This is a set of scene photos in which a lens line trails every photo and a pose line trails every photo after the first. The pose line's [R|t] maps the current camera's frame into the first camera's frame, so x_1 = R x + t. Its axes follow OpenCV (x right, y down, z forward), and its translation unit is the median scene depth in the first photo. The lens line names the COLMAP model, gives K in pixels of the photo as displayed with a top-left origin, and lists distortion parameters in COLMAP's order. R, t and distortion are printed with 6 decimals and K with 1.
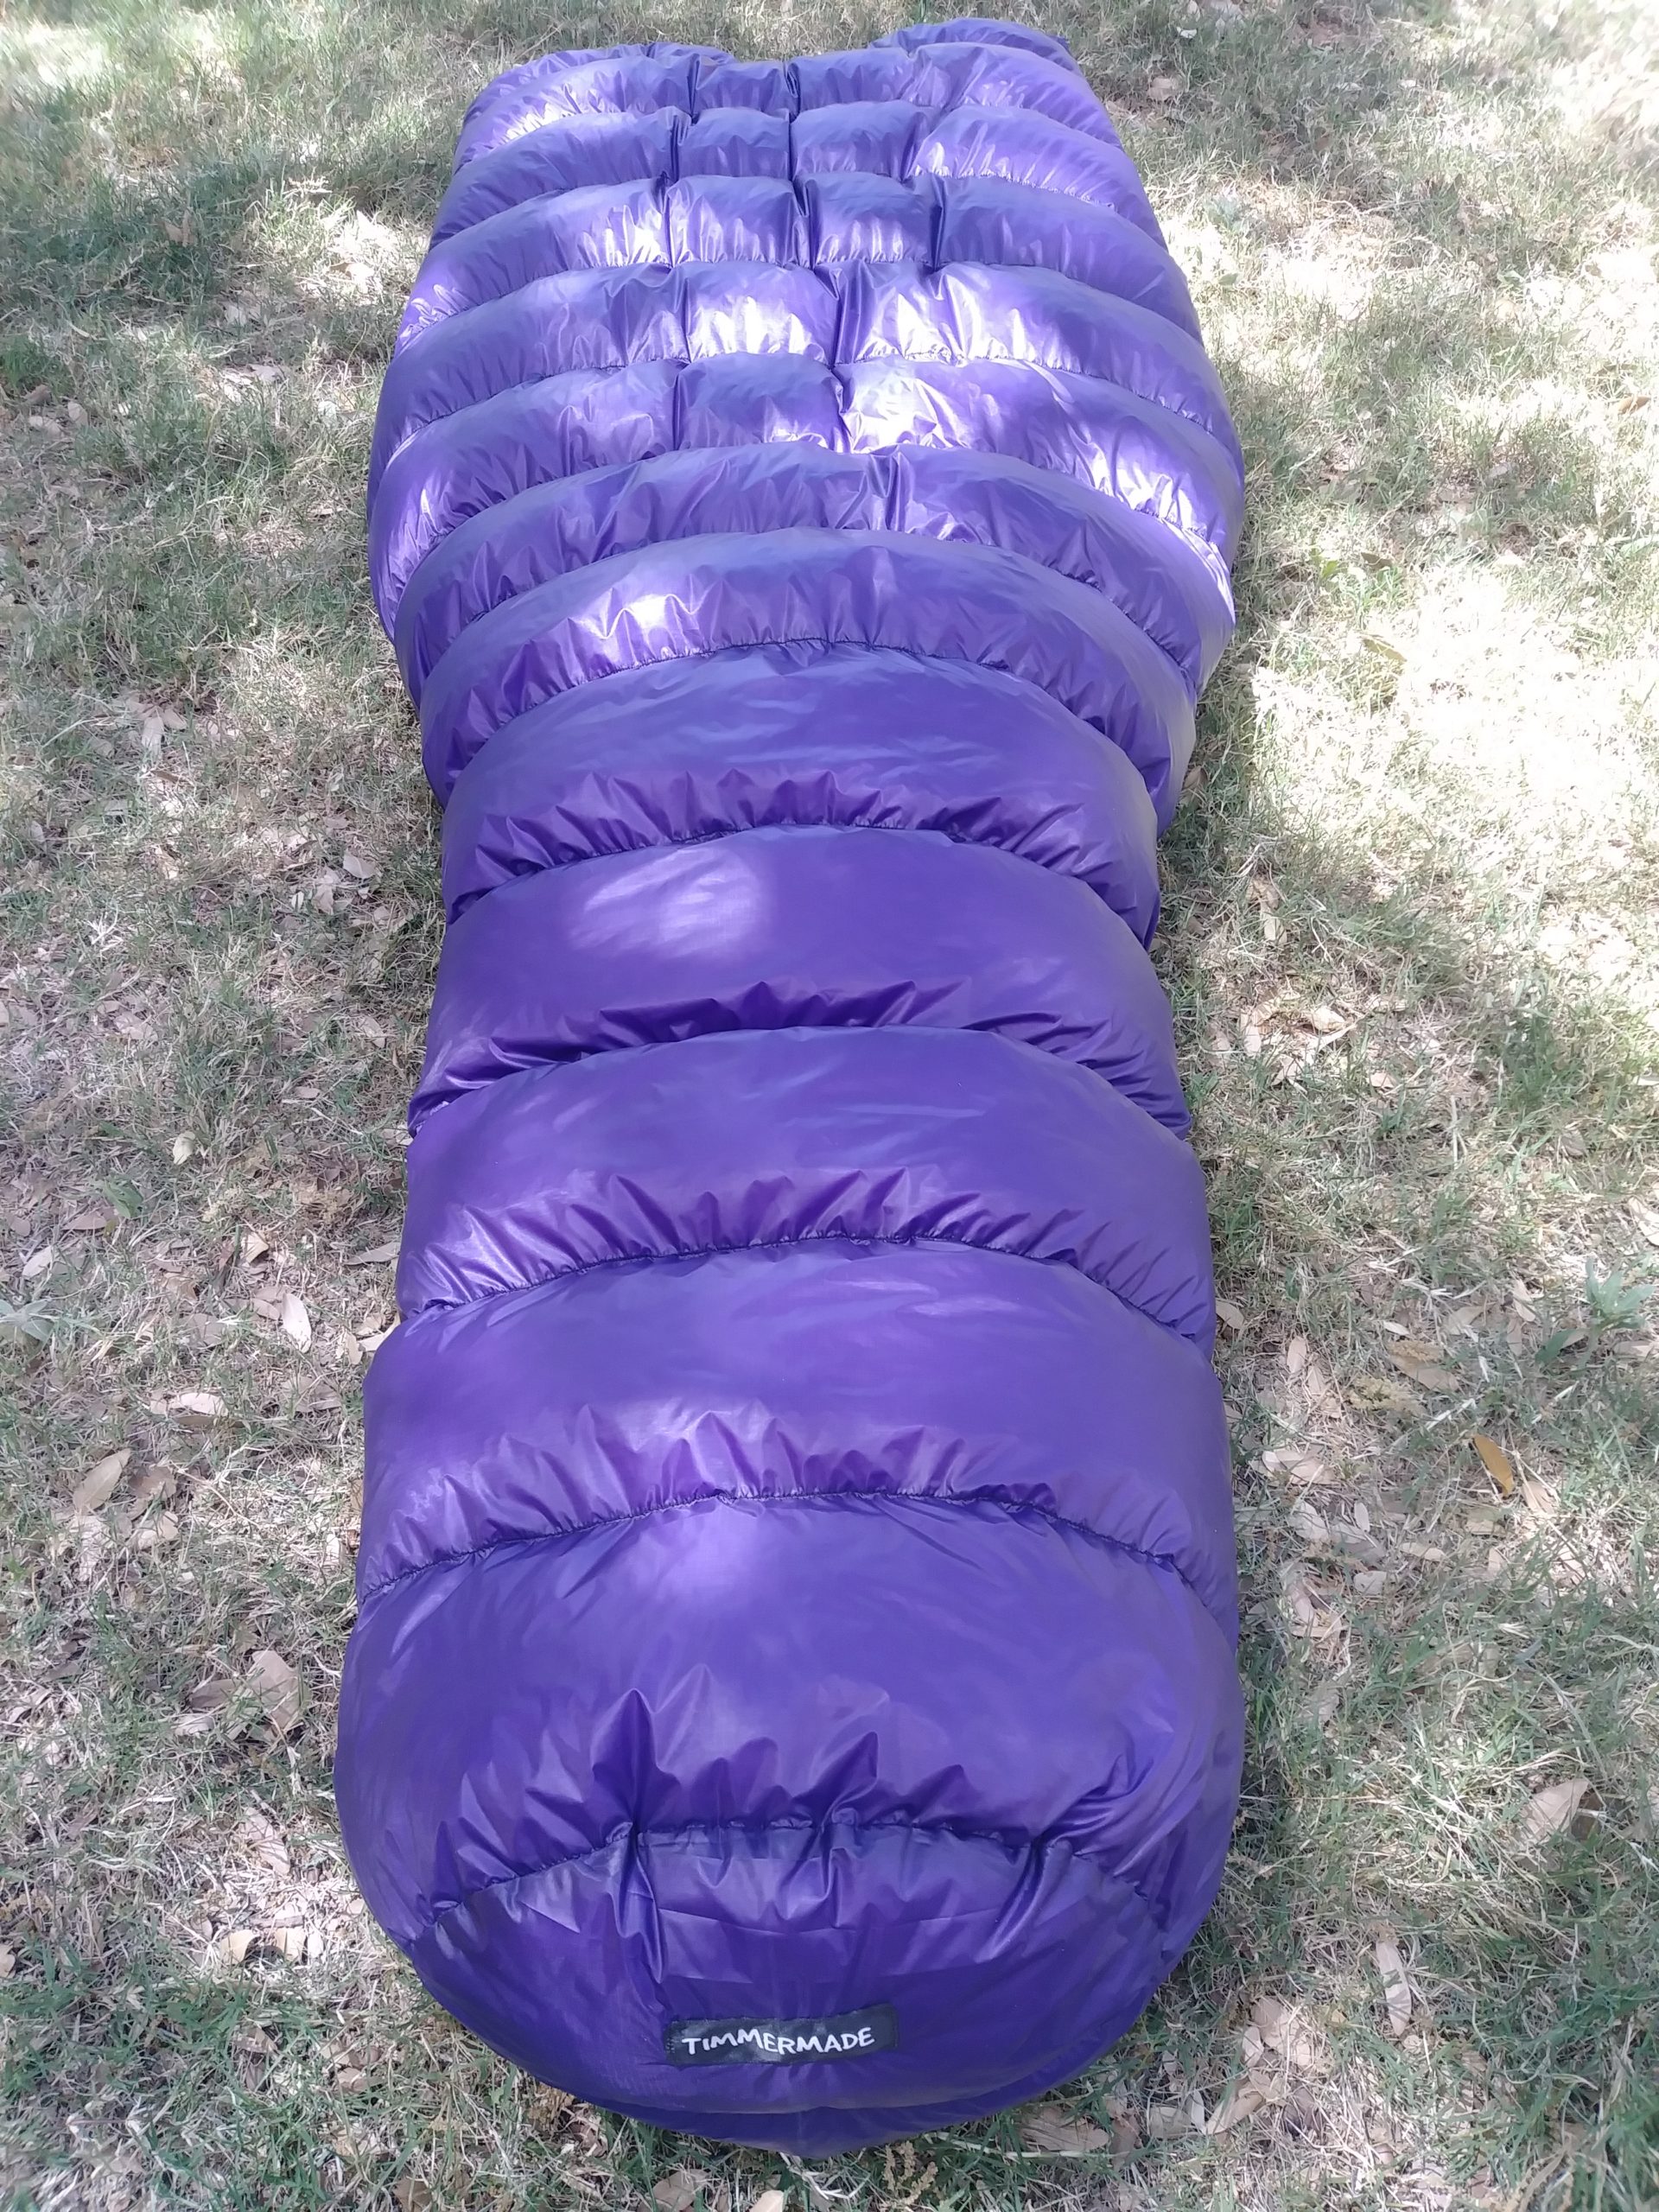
lens RADIAL K [[1798.9, 0, 829.5], [0, 1798.9, 1106.0], [0, 0, 1]] dist [0.006643, -0.010349]
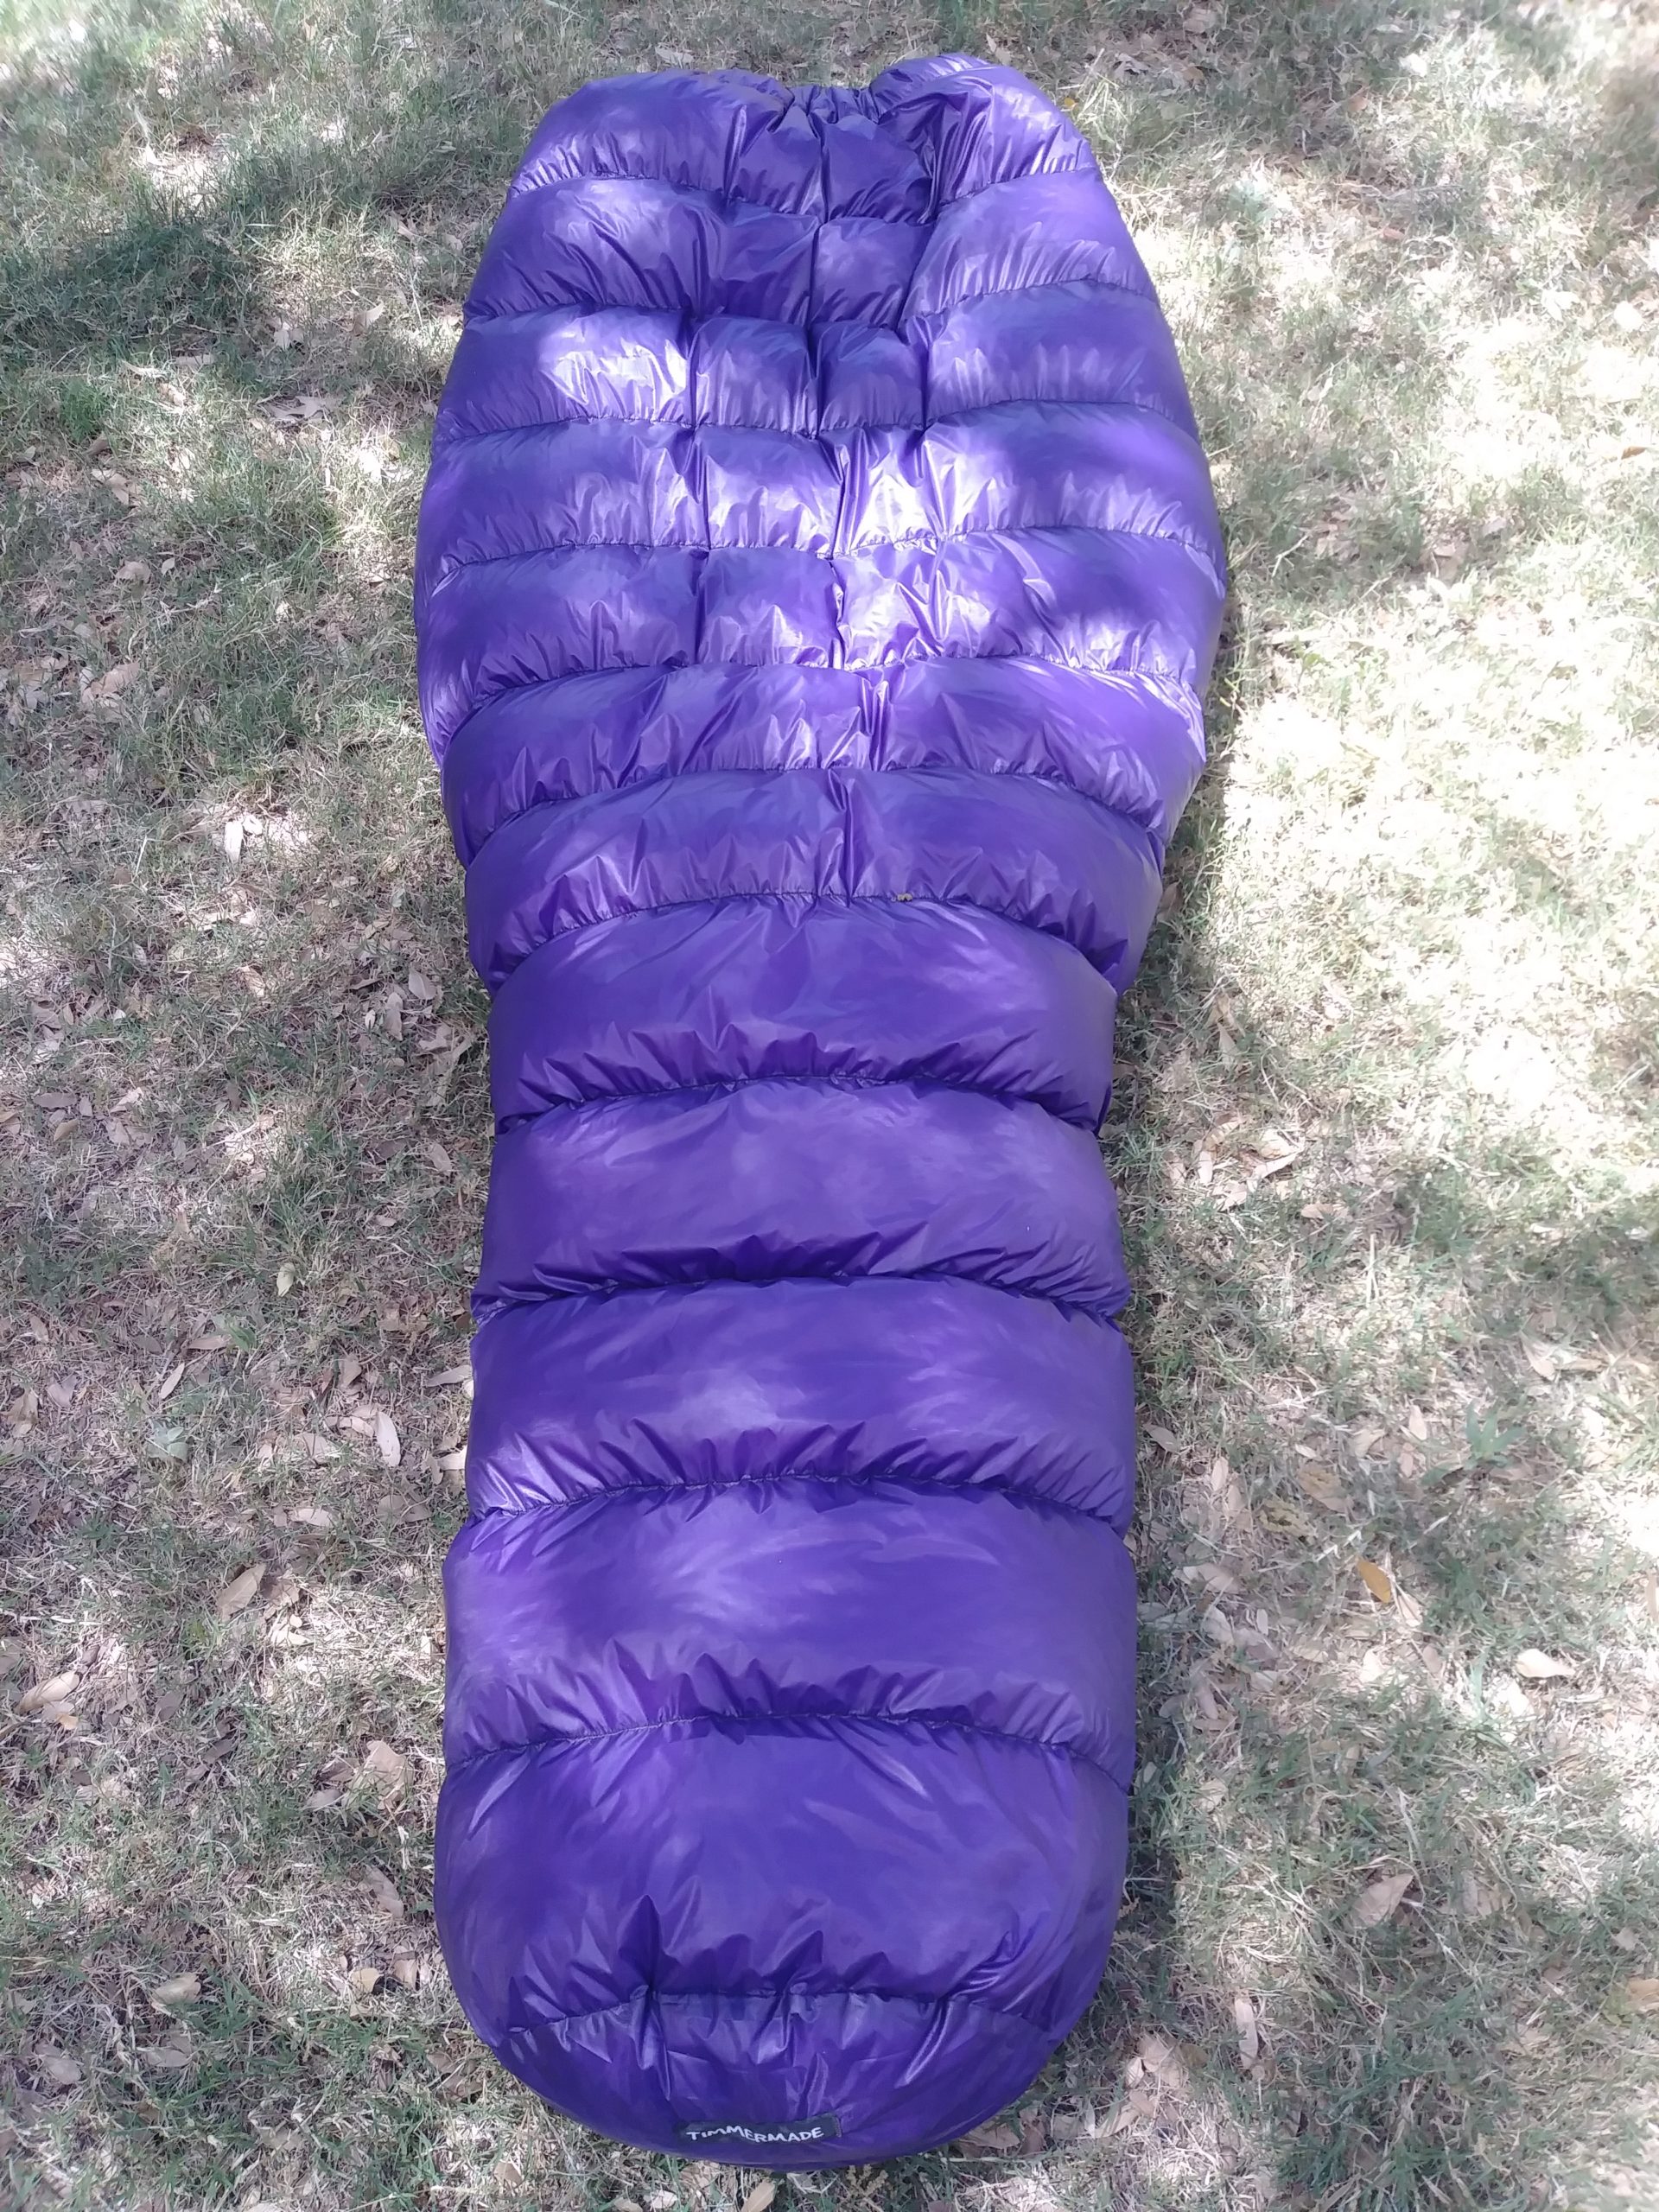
lens RADIAL K [[1830.9, 0, 829.5], [0, 1830.9, 1106.0], [0, 0, 1]] dist [0.005465, 0.007498]
pose [[0.998966, -0.004113, -0.045266, 0.075715], [0.010813, 0.988810, 0.148791, -0.374256], [0.044148, -0.149127, 0.987832, -0.225076]]
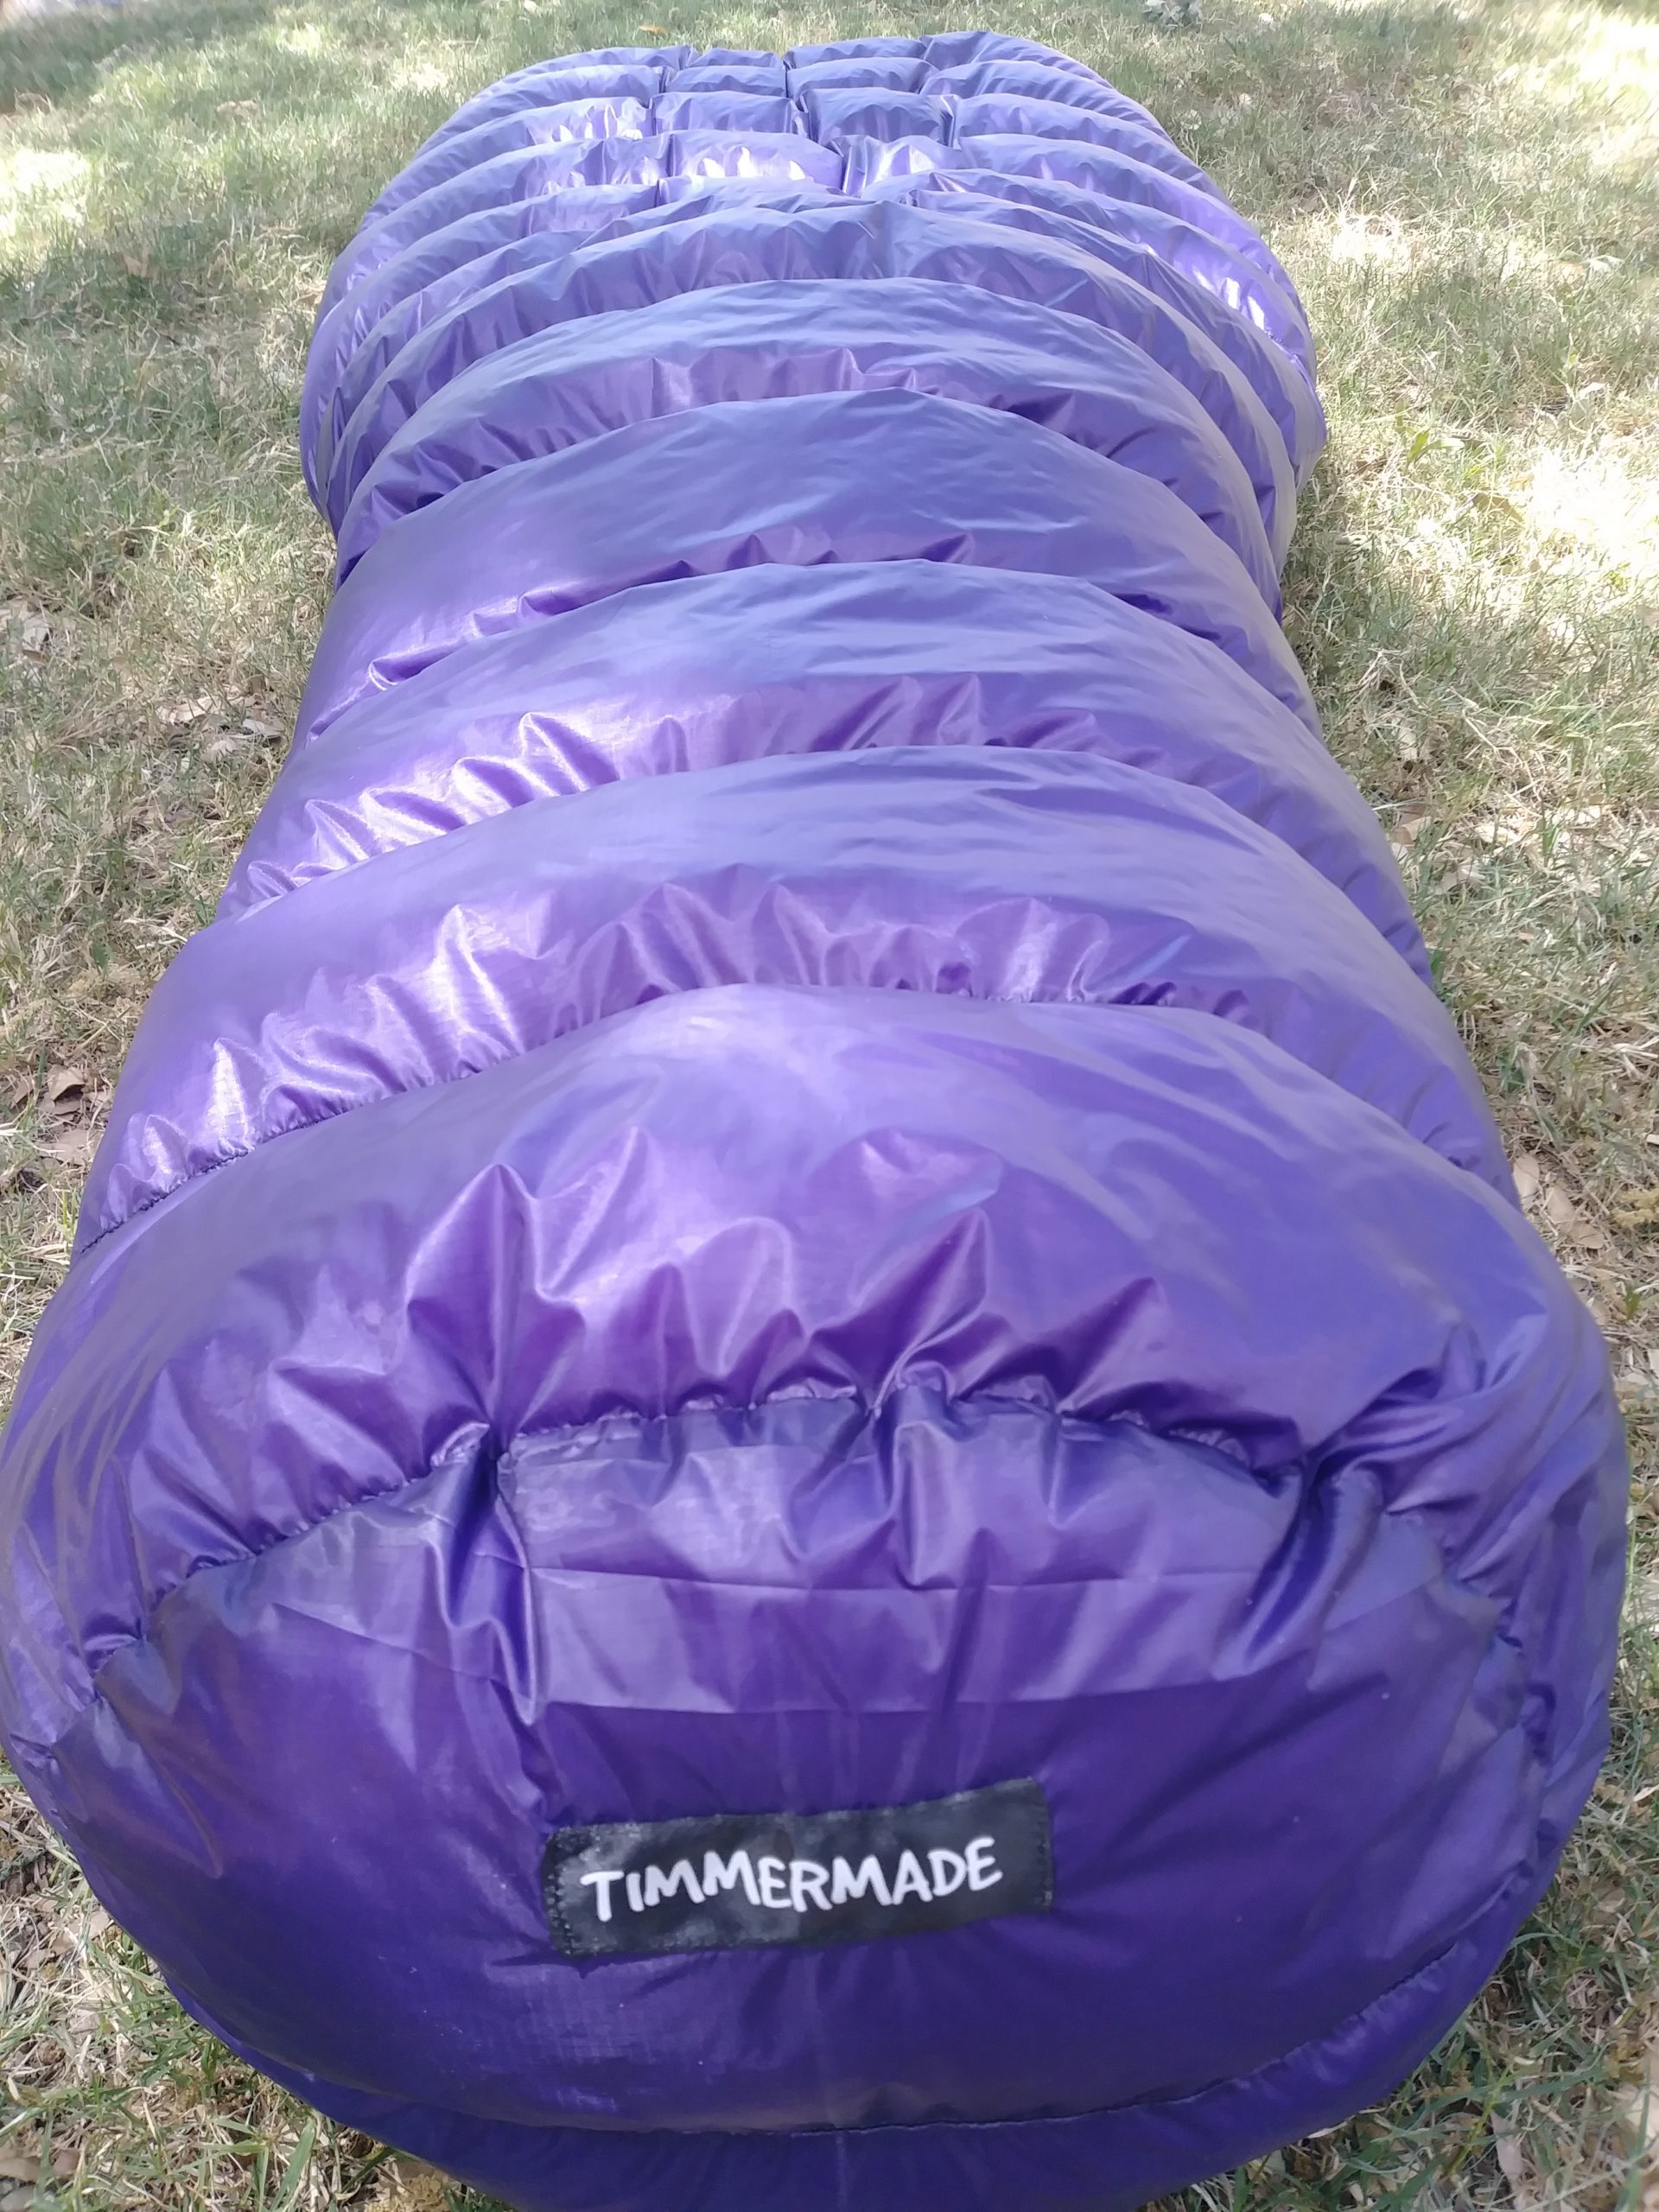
lens RADIAL K [[1798.9, 0, 829.5], [0, 1798.9, 1106.0], [0, 0, 1]] dist [0.006643, -0.010349]
pose [[0.999774, -0.020417, -0.005958, -0.009347], [0.018786, 0.979067, -0.202667, 0.322468], [0.009971, 0.202509, 0.979230, 0.393629]]
